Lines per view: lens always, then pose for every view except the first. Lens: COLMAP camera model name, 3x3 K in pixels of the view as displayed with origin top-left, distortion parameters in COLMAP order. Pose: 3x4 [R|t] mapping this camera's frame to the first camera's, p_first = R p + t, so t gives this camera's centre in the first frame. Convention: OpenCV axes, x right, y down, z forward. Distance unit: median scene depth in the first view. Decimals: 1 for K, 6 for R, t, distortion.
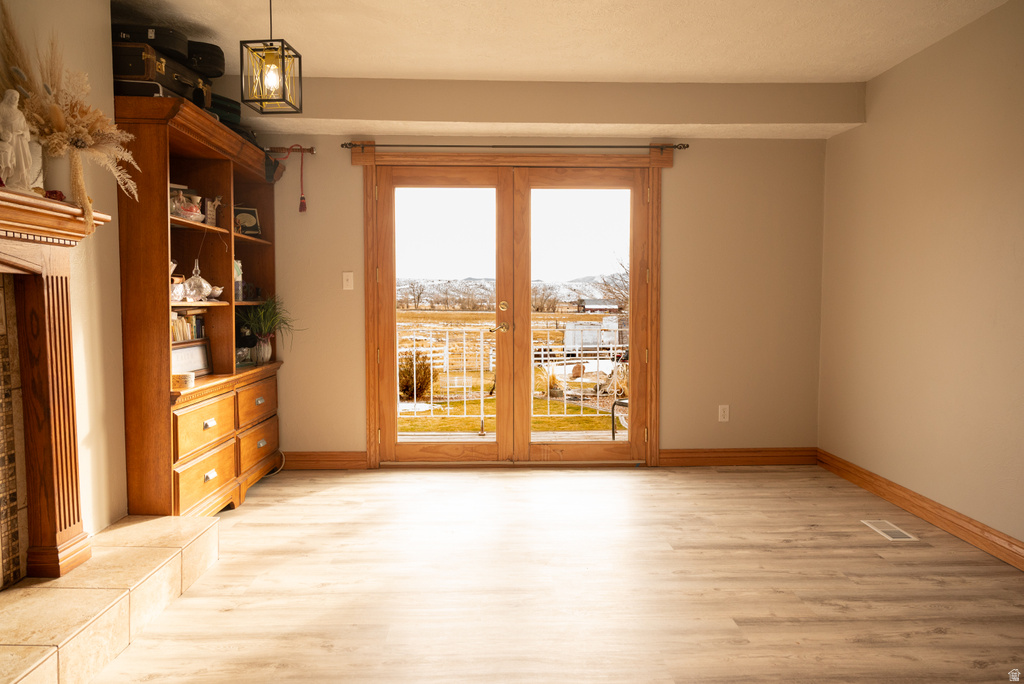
lens RADIAL K [[708.8, 0, 518.6], [0, 708.8, 341.0], [0, 0, 1]] dist [-0.000423, -0.000991]
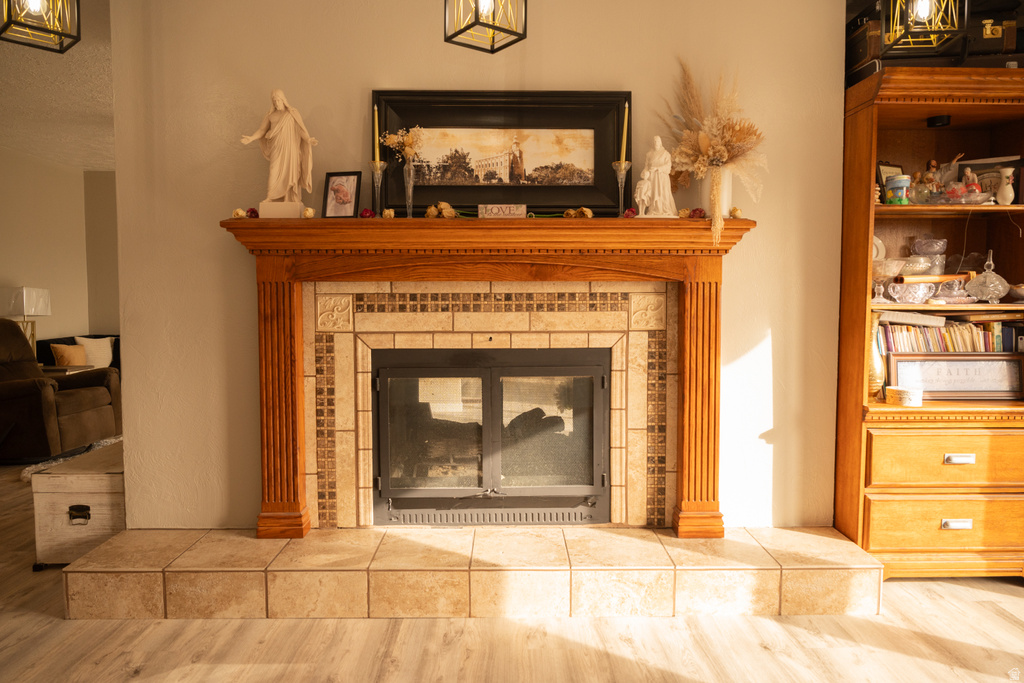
lens RADIAL K [[708.8, 0, 518.6], [0, 708.8, 340.5], [0, 0, 1]] dist [-0.000423, -0.000991]
pose [[-0.040655, 0.058609, -0.997453, 0.279079], [-0.056861, 0.996525, 0.060872, -0.027038], [0.997554, 0.059191, -0.037181, 0.406358]]
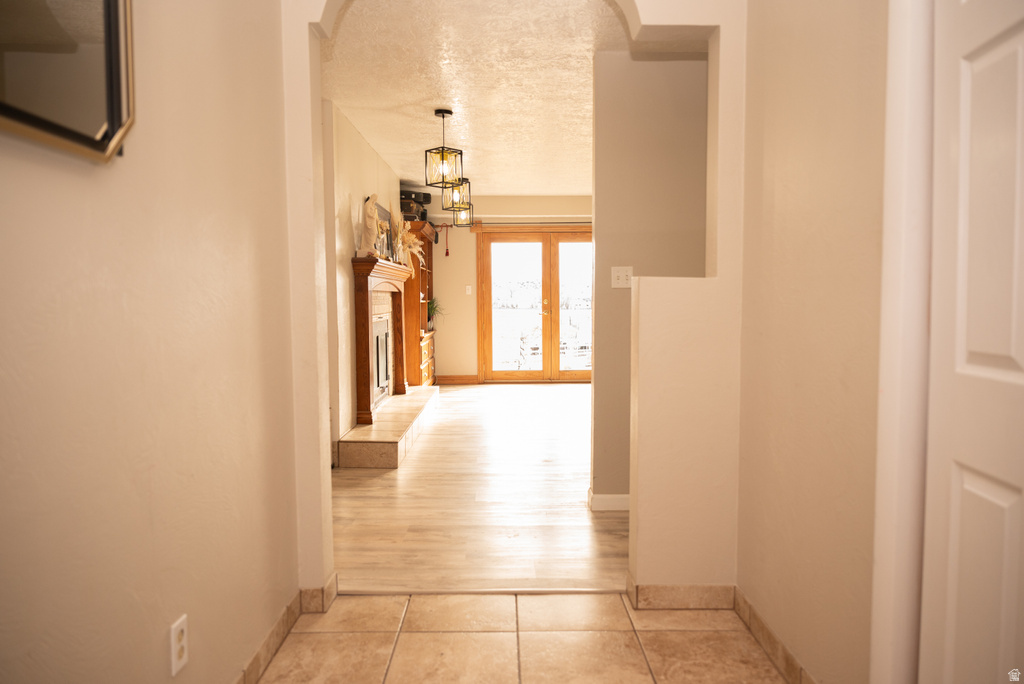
lens RADIAL K [[708.8, 0, 518.6], [0, 708.8, 341.0], [0, 0, 1]] dist [-0.000423, -0.000991]
pose [[0.999785, -0.008461, -0.018909, -0.065246], [0.008547, 0.999954, 0.004446, 0.056154], [0.018871, -0.004607, 0.999811, -1.070445]]
